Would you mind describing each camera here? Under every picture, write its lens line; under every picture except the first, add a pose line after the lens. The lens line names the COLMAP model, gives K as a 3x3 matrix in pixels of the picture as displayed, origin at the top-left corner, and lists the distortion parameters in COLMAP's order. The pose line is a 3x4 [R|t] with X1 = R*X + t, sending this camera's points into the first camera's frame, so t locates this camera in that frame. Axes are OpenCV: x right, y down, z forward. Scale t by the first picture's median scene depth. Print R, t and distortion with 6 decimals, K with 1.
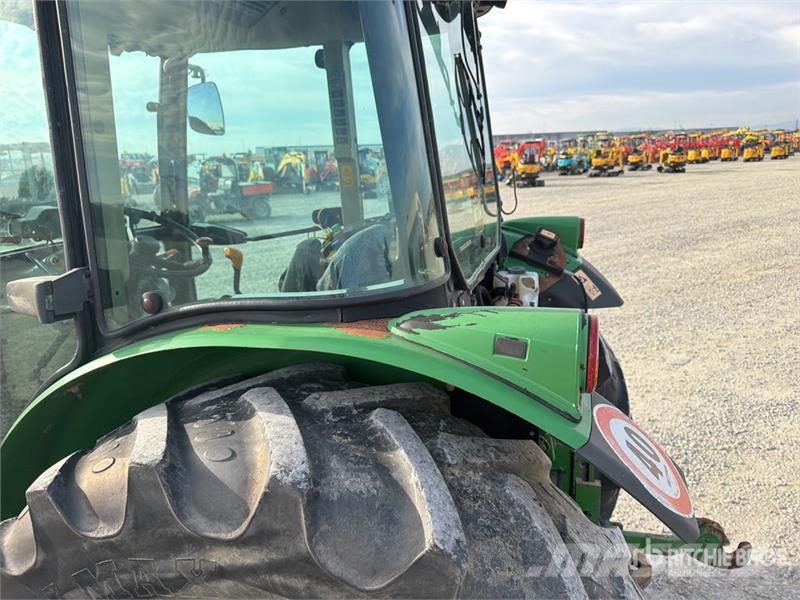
lens RADIAL K [[562.0, 0, 398.4], [0, 562.0, 298.3], [0, 0, 1]] dist [0.047526, -0.062399]
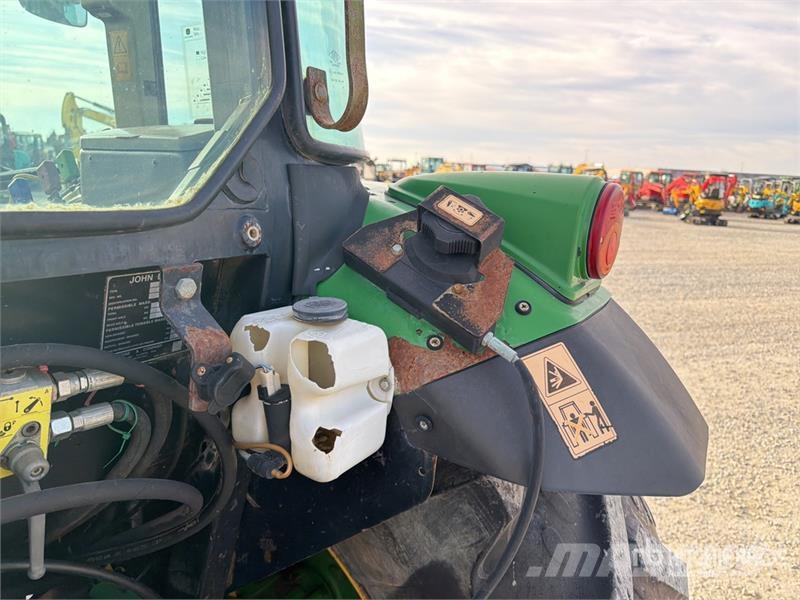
lens RADIAL K [[561.7, 0, 409.7], [0, 561.7, 303.5], [0, 0, 1]] dist [0.037121, -0.057637]
pose [[0.957896, 0.150349, -0.244603, 0.318575], [-0.155835, 0.987778, -0.003116, -0.058380], [0.241145, 0.041103, 0.969618, 0.693564]]
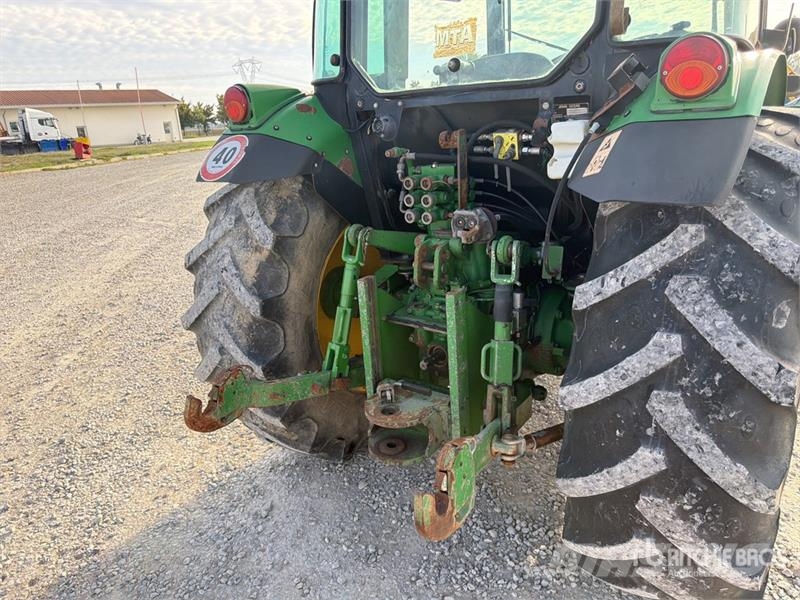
lens RADIAL K [[563.3, 0, 394.3], [0, 563.3, 303.3], [0, 0, 1]] dist [0.137457, -0.221594]
pose [[-0.335201, 0.345634, -0.876457, 1.017963], [-0.157972, 0.896488, 0.413950, -0.100239], [0.928809, 0.277212, -0.245903, 0.992027]]
